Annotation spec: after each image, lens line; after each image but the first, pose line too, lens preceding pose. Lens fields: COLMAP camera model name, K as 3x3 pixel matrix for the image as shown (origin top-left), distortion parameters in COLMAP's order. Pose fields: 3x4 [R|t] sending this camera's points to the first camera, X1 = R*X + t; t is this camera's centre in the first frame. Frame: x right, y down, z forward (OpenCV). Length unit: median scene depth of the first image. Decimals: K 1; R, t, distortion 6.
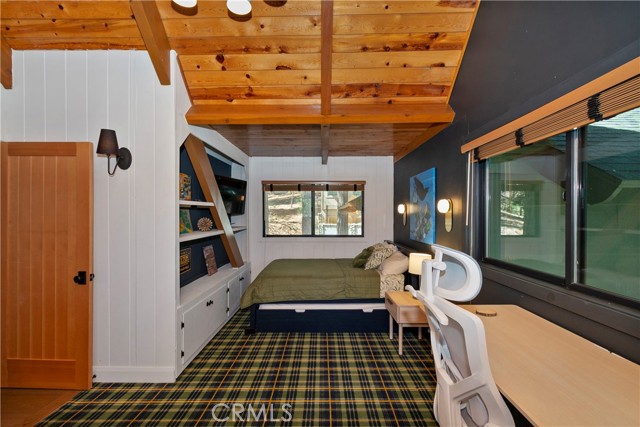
lens RADIAL K [[284.1, 0, 322.3], [0, 284.1, 215.4], [0, 0, 1]] dist [0.005078, -0.001991]
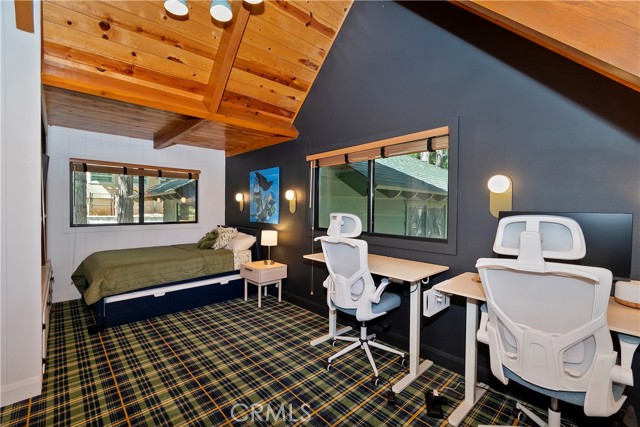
lens RADIAL K [[284.1, 0, 316.0], [0, 284.1, 211.5], [0, 0, 1]] dist [0.005078, -0.001991]
pose [[0.731526, -0.001795, 0.681811, -0.419729], [-0.005500, 0.999948, 0.008534, 0.034120], [-0.681791, -0.009993, 0.731478, -0.128947]]
